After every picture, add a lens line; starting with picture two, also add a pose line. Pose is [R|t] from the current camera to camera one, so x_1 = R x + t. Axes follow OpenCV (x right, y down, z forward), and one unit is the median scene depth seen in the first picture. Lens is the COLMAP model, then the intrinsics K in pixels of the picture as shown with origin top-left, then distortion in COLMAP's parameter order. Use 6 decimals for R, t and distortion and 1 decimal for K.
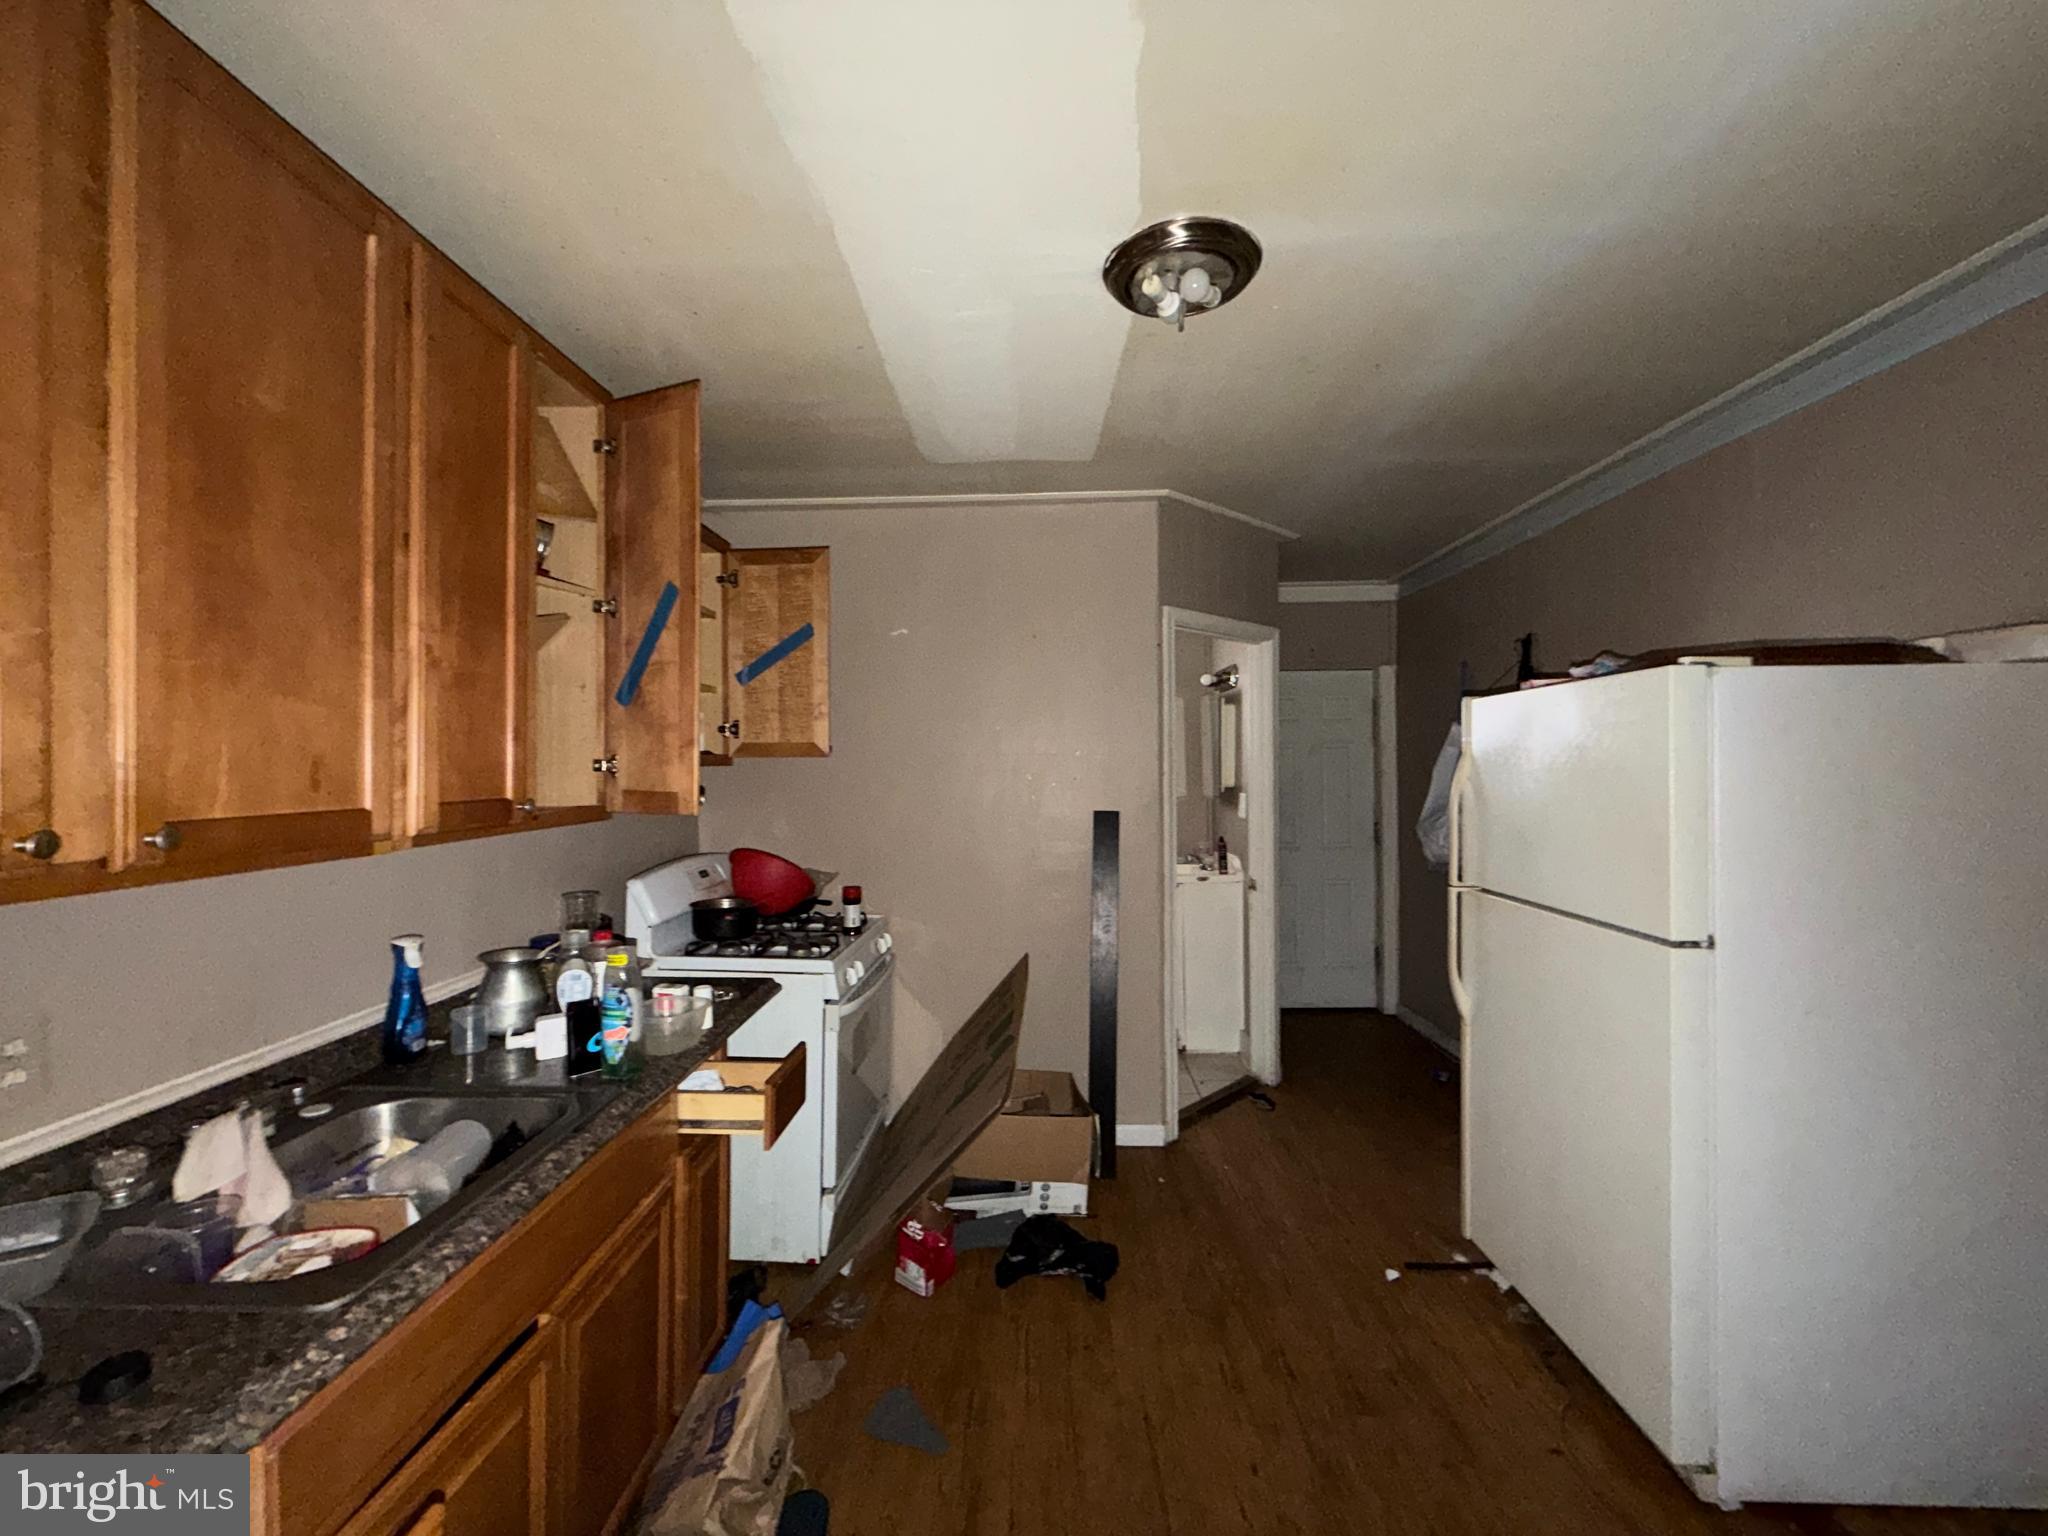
lens RADIAL K [[811.9, 0, 1024.0], [0, 811.9, 768.0], [0, 0, 1]] dist [0.000575, 0.000029]
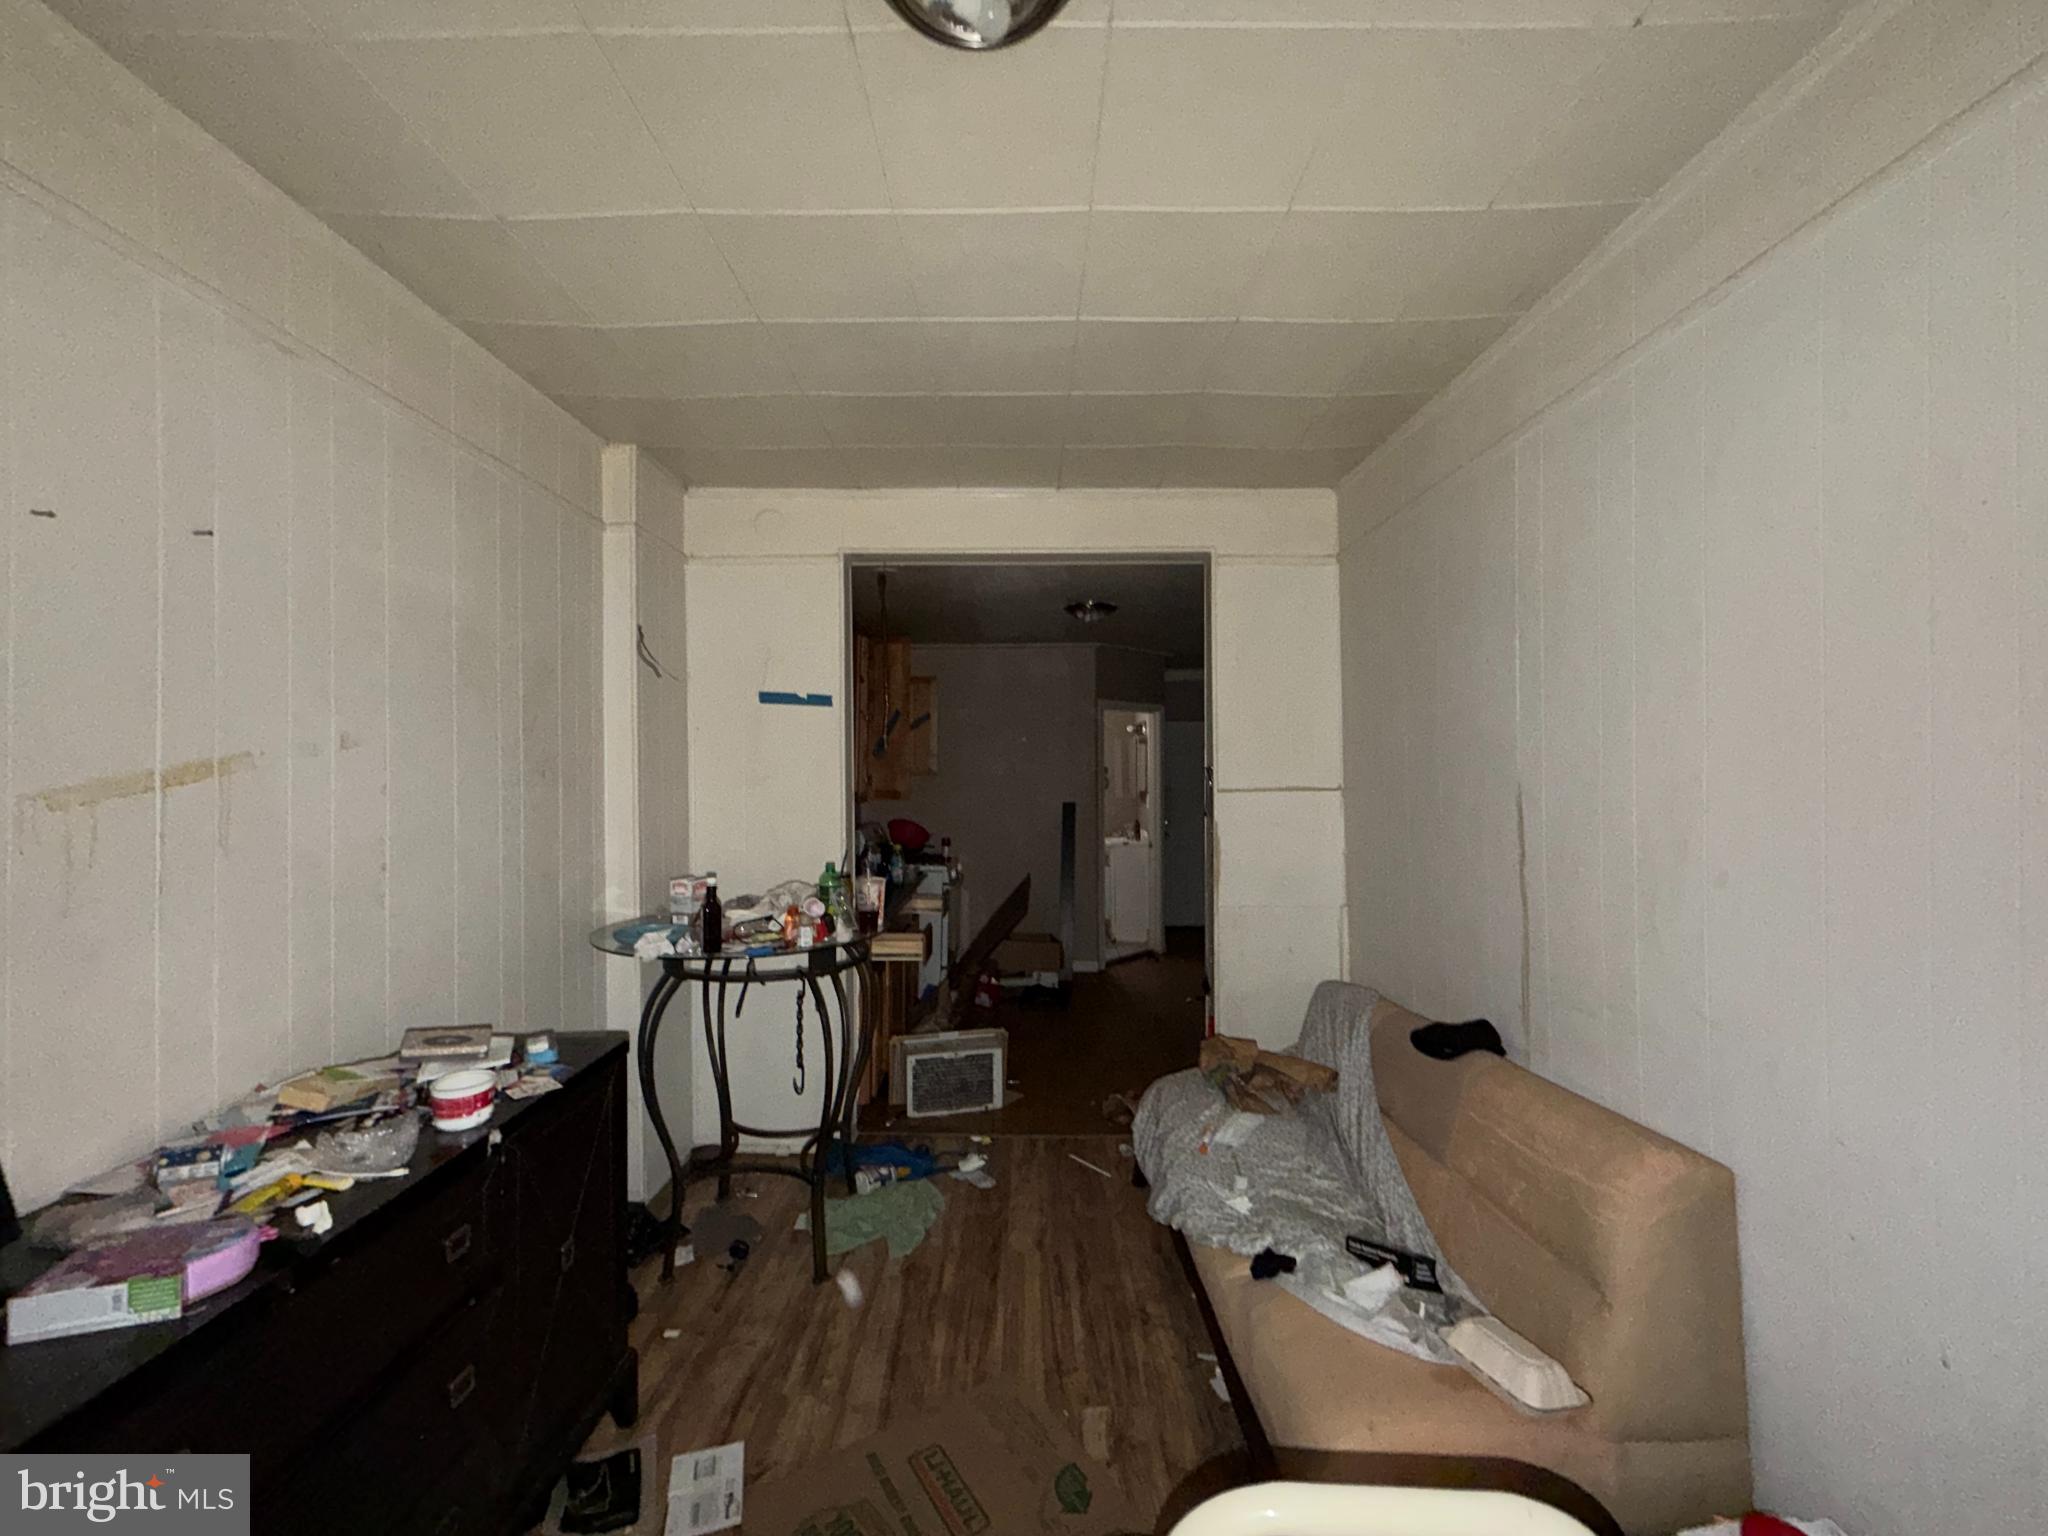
lens RADIAL K [[811.9, 0, 1024.0], [0, 811.9, 768.0], [0, 0, 1]] dist [0.000575, 0.000029]
pose [[0.999677, 0.004522, 0.024989, -0.062263], [-0.004335, 0.999962, -0.007554, -0.016988], [-0.025022, 0.007443, 0.999659, -1.034625]]
